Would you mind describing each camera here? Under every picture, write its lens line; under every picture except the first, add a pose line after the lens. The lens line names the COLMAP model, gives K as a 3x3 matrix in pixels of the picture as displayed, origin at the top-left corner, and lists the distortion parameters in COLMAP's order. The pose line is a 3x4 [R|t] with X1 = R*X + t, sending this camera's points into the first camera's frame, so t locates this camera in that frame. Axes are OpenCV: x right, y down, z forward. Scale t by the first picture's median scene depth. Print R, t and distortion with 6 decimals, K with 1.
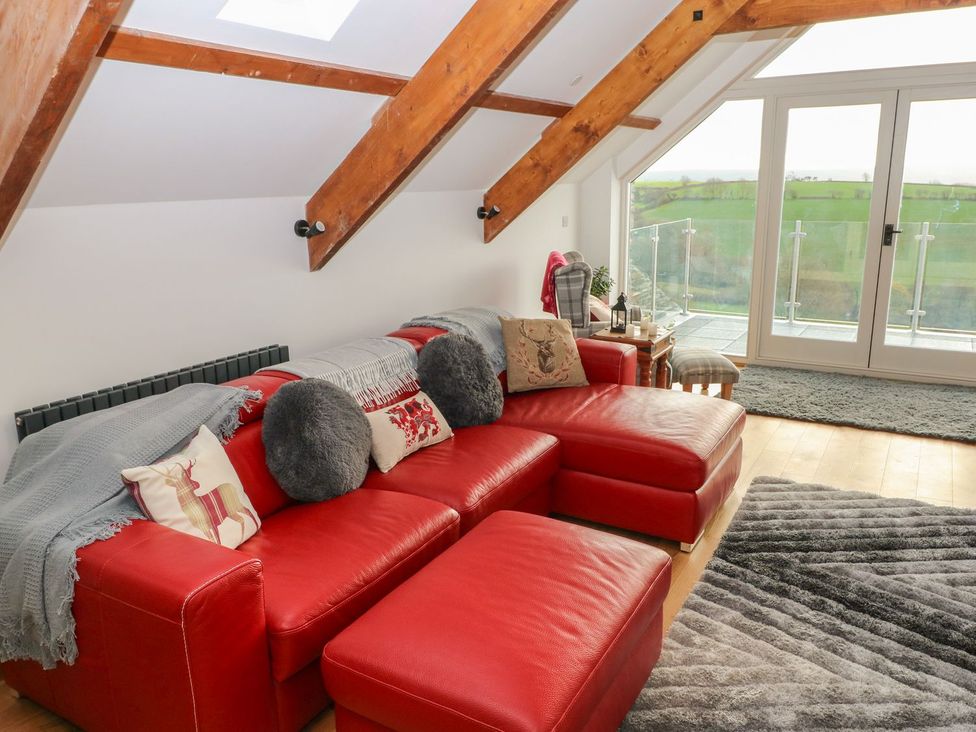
lens RADIAL K [[747.0, 0, 488.0], [0, 747.0, 366.0], [0, 0, 1]] dist [-0.000801, -0.000998]
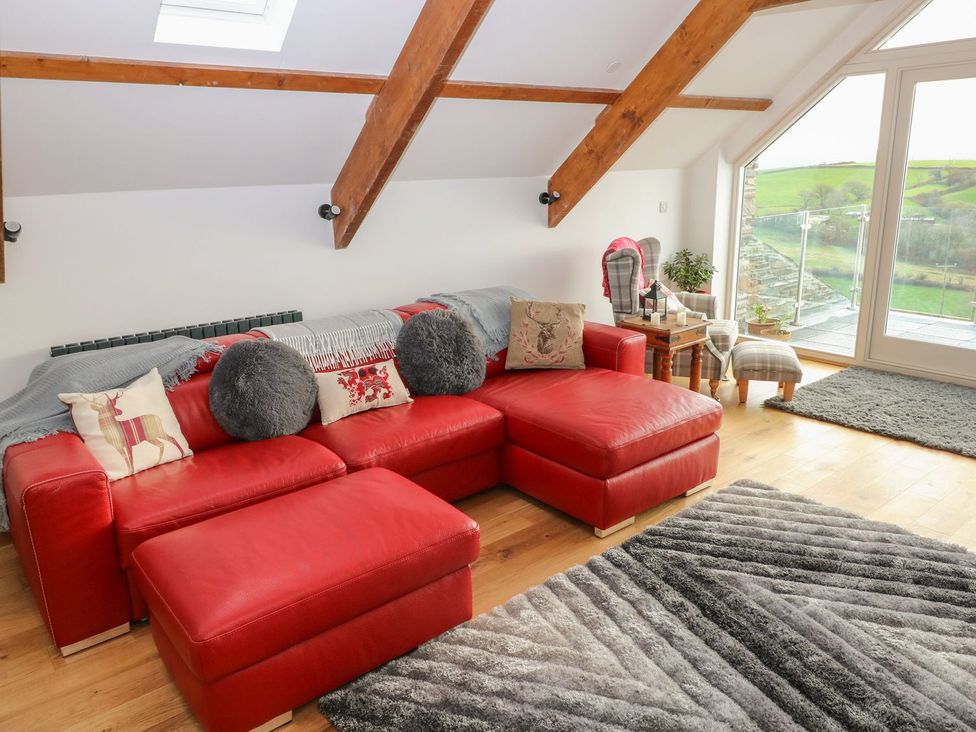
lens RADIAL K [[720.6, 0, 488.0], [0, 720.6, 366.0], [0, 0, 1]] dist [0.002406, -0.000070]
pose [[0.940995, 0.084762, -0.327633, 0.386046], [-0.074345, 0.996252, 0.044216, -0.014109], [0.330152, -0.017249, 0.943770, 0.025454]]
